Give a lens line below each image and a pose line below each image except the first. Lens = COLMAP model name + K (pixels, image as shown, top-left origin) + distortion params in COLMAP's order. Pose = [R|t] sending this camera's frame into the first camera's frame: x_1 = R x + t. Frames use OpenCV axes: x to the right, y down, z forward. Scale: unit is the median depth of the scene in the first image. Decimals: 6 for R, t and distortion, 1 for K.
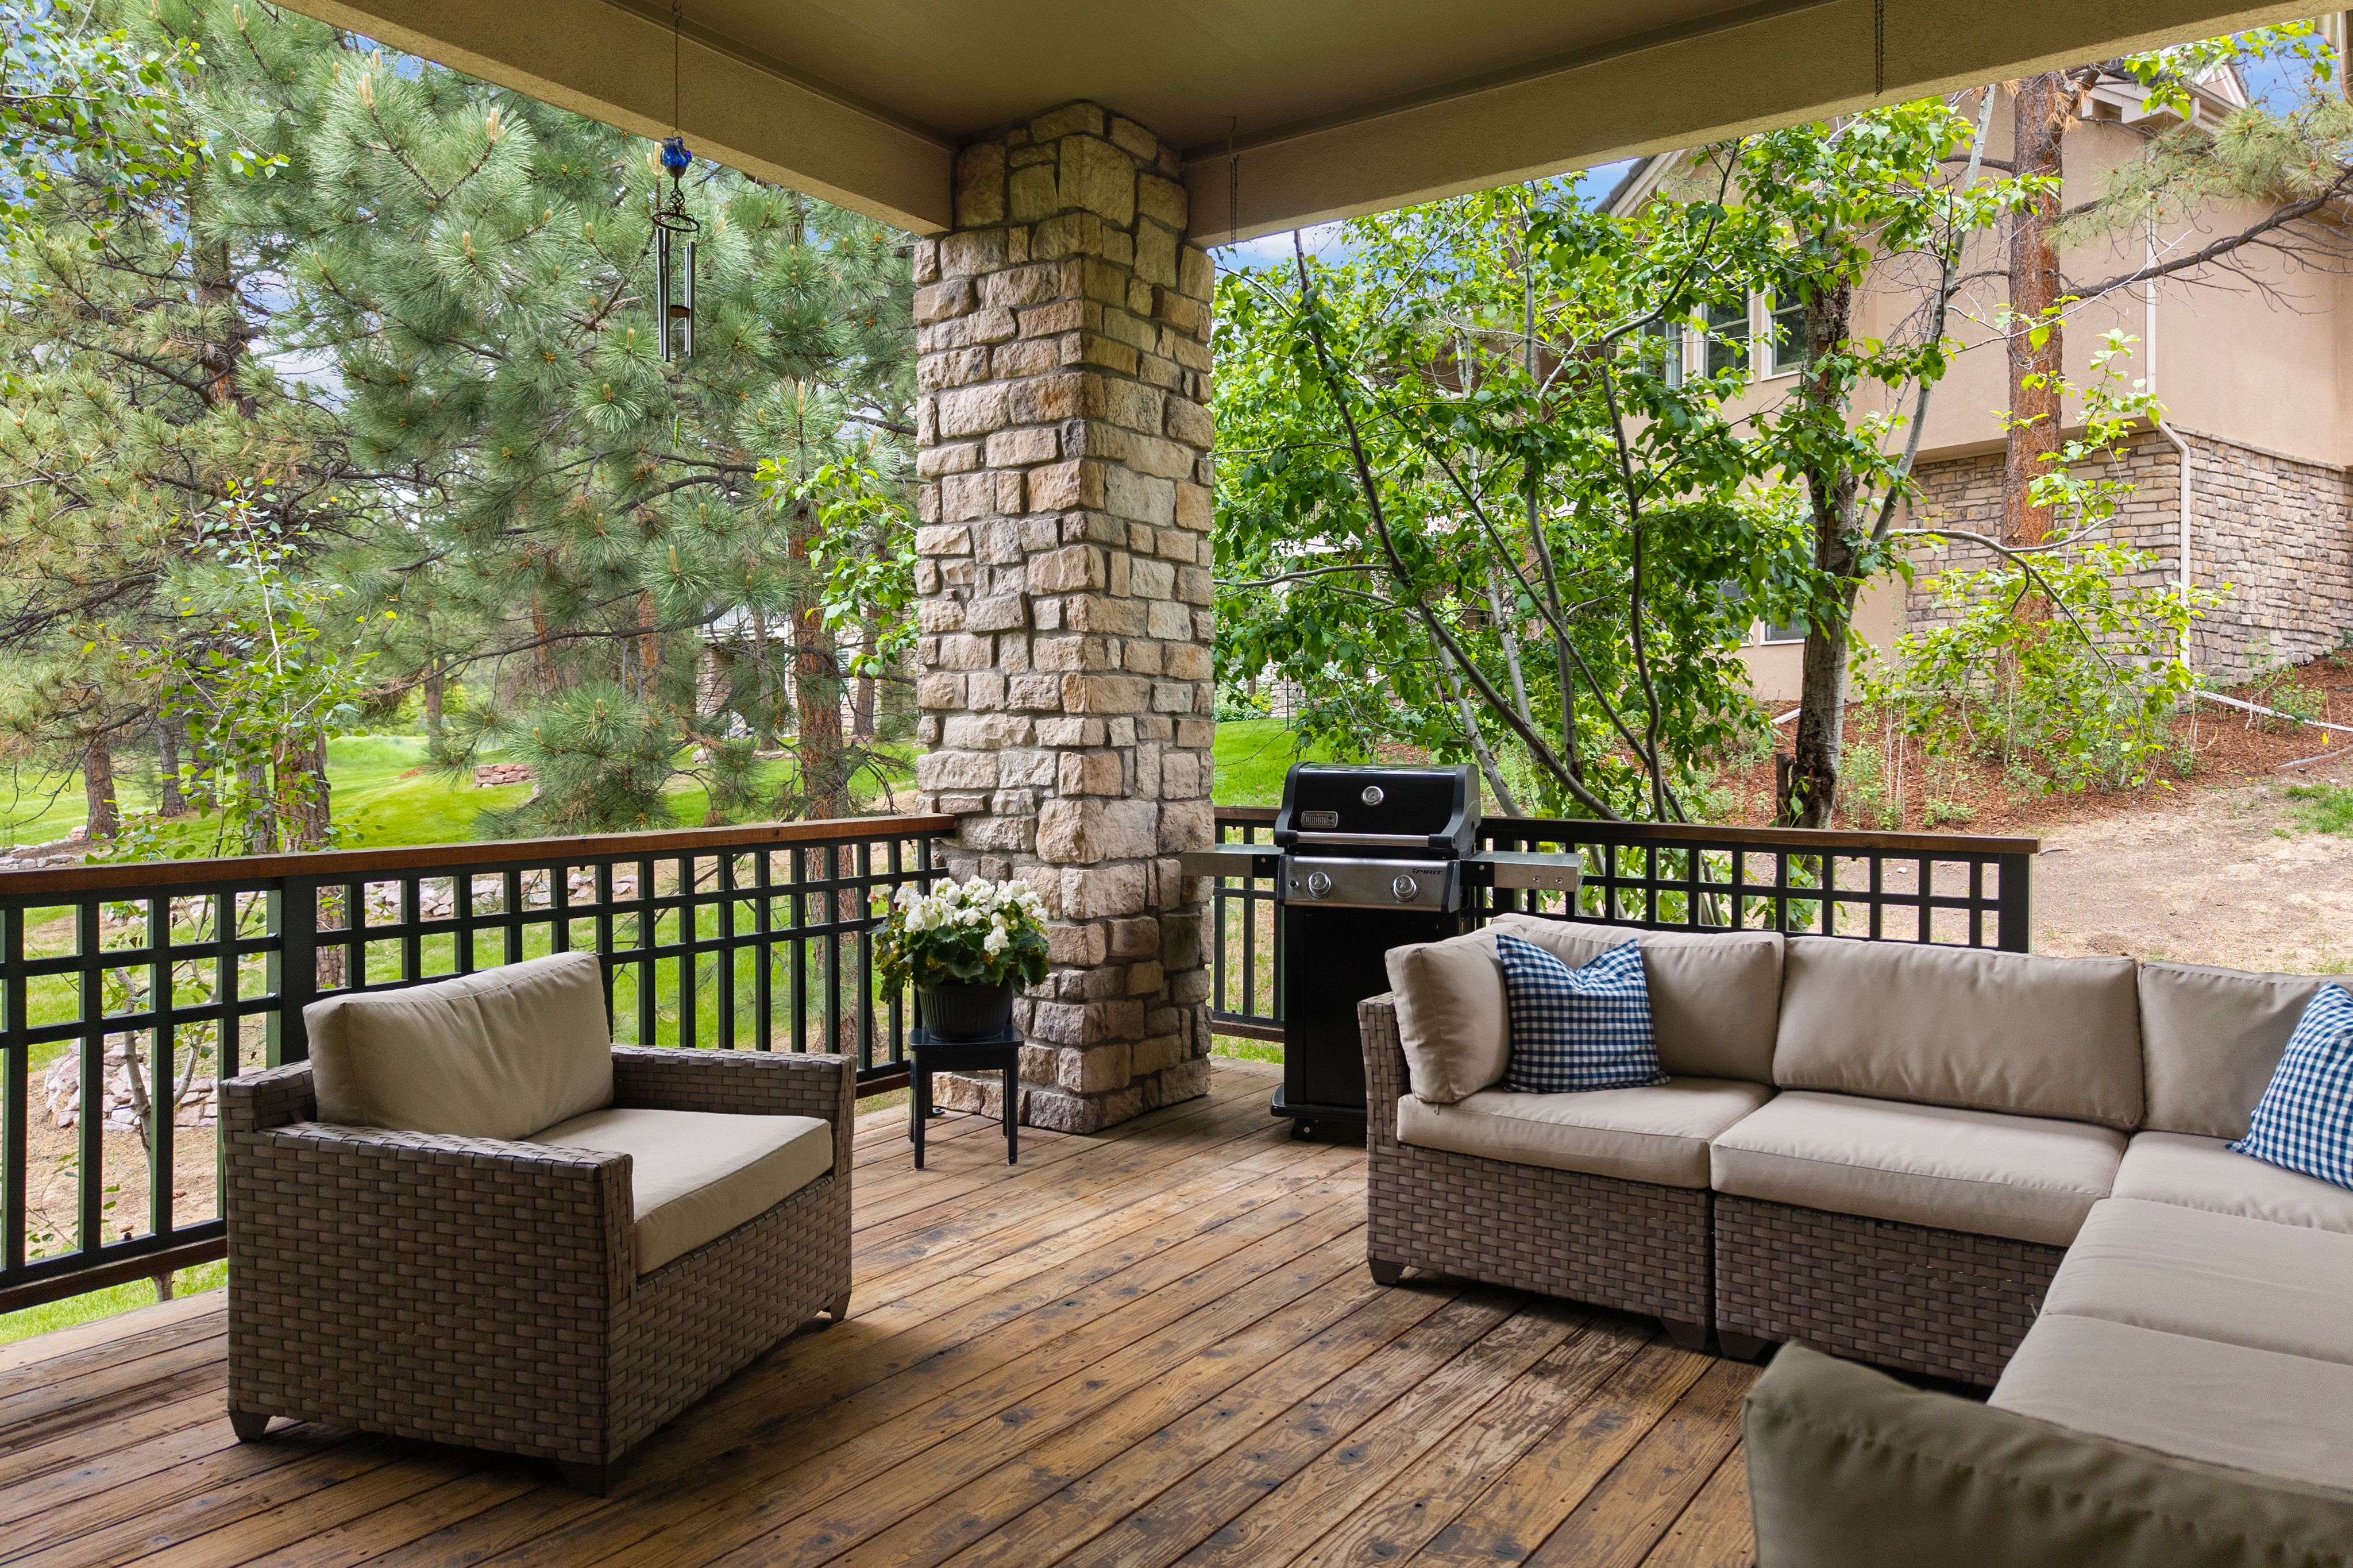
lens RADIAL K [[1636.5, 0, 1194.5], [0, 1636.5, 769.0], [0, 0, 1]] dist [0.049808, -0.036591]
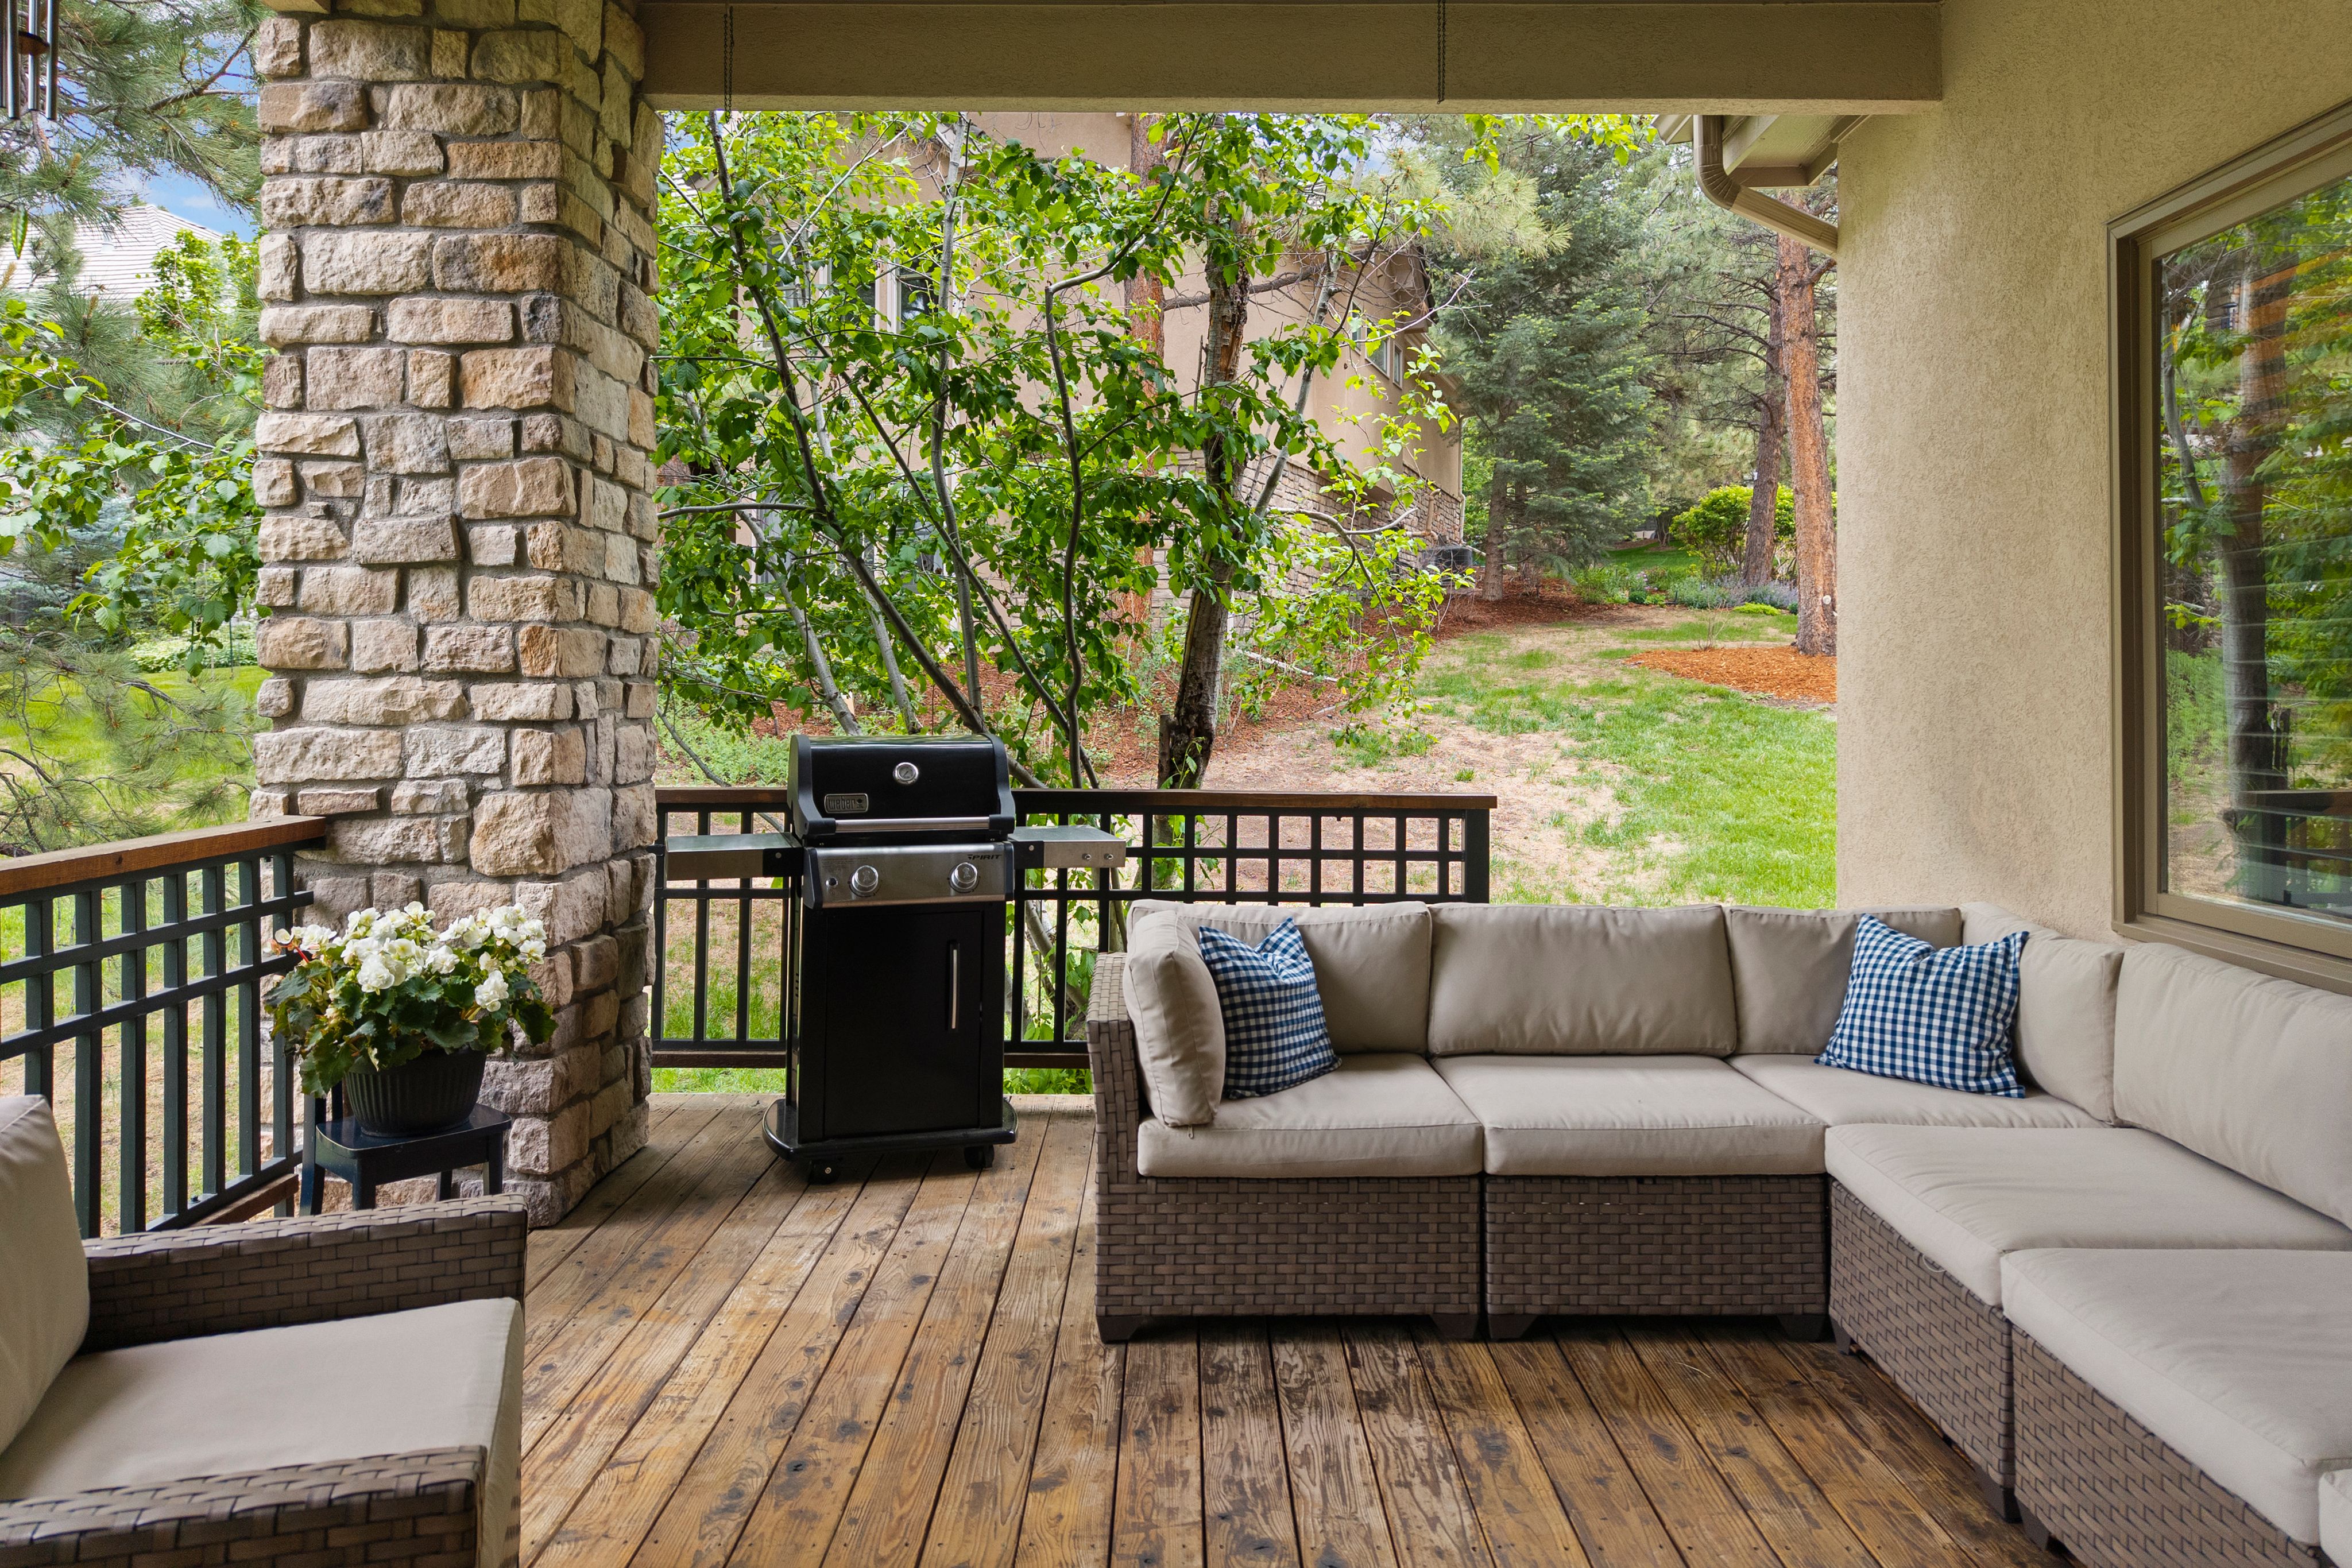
lens RADIAL K [[1635.9, 0, 1197.3], [0, 1635.9, 685.8], [0, 0, 1]] dist [0.049808, -0.036591]
pose [[0.818336, -0.000038, 0.574741, -0.275258], [0.009009, 0.999878, -0.012762, -0.018177], [-0.574670, 0.015621, 0.818236, 0.200466]]
